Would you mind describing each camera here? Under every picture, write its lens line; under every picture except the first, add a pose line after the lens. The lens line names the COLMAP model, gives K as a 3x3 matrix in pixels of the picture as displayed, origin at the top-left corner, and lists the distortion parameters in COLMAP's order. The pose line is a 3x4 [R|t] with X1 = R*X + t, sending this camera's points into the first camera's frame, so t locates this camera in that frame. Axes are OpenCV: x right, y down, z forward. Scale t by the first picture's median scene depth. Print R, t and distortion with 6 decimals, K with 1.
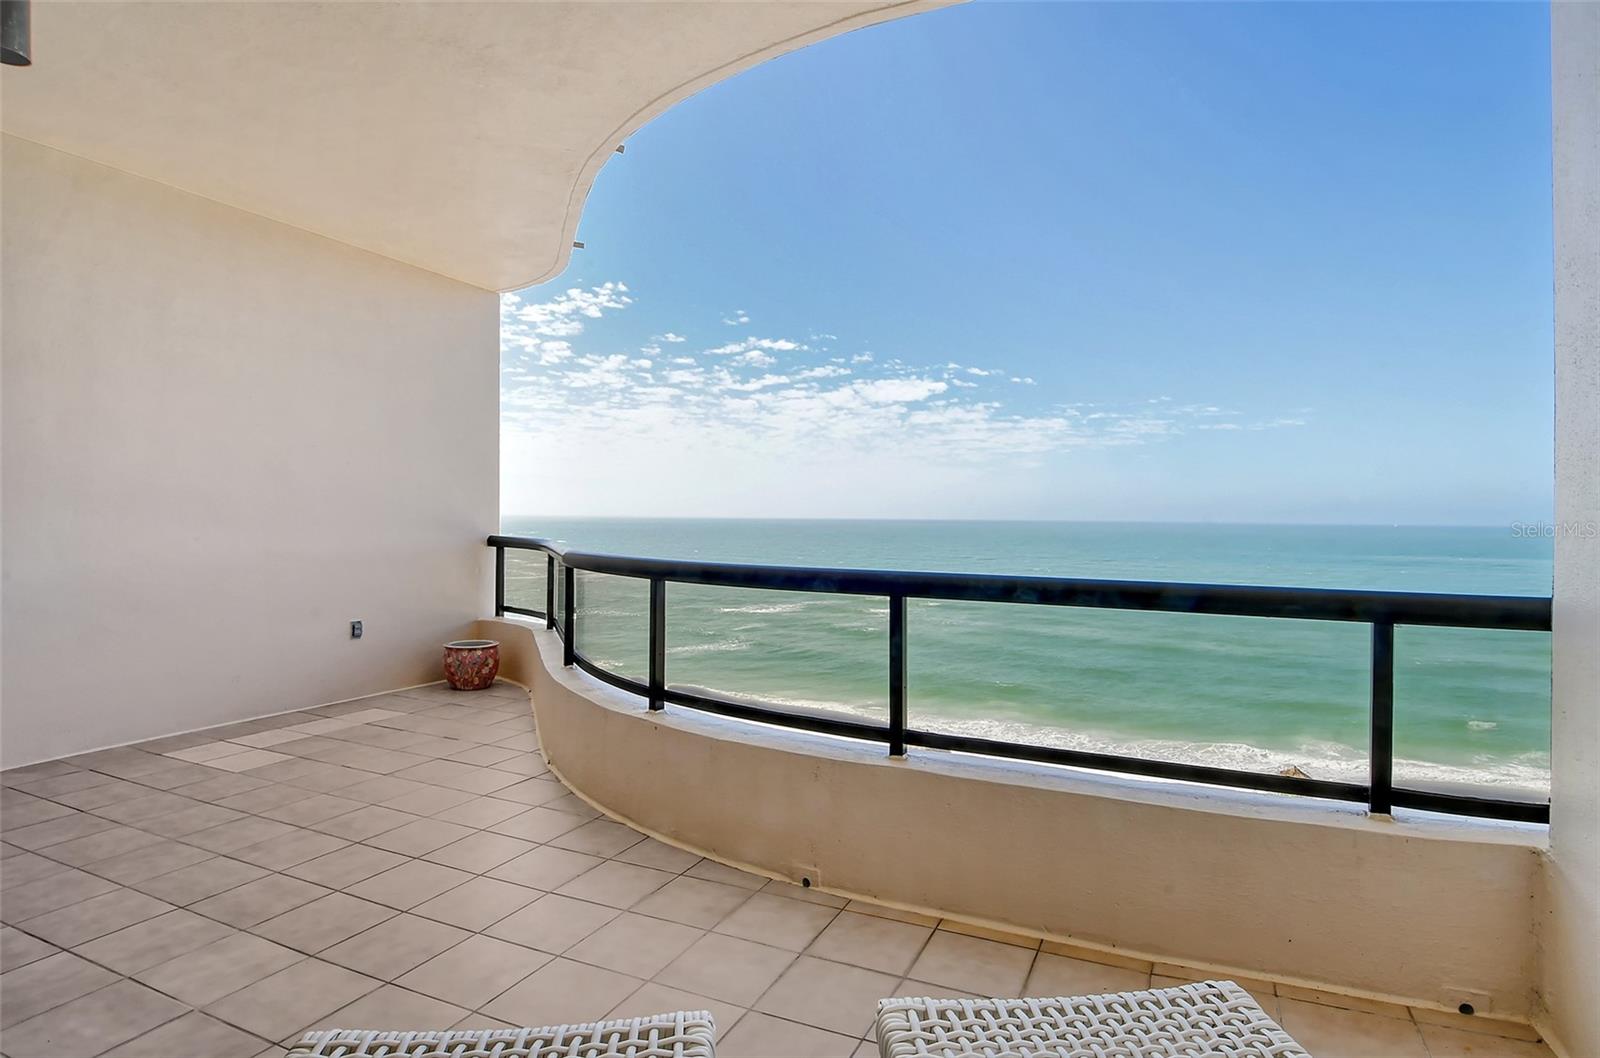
lens RADIAL K [[844.0, 0, 804.8], [0, 844.0, 523.0], [0, 0, 1]] dist [-0.018913, -0.003576]
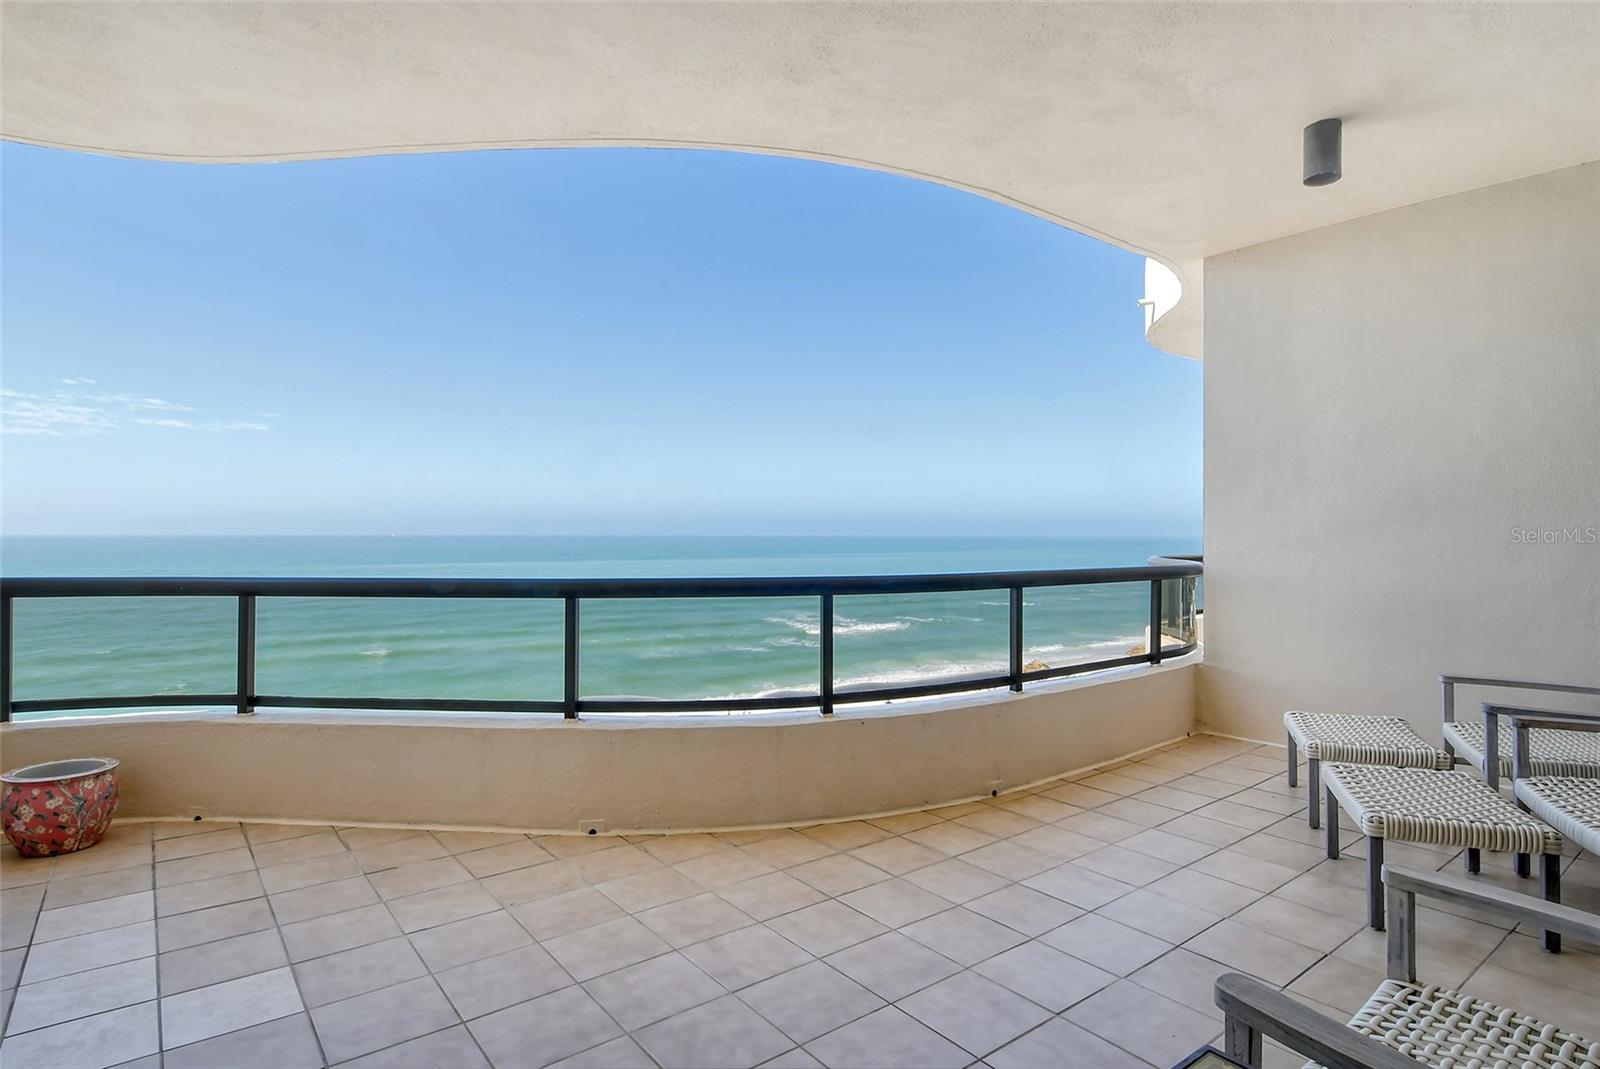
lens RADIAL K [[859.0, 0, 799.8], [0, 859.0, 534.6], [0, 0, 1]] dist [0.005333, -0.020195]
pose [[0.472672, -0.018355, 0.881048, -1.340306], [0.016052, 0.999797, 0.012218, -0.033159], [-0.881092, 0.008368, 0.472870, 0.556317]]
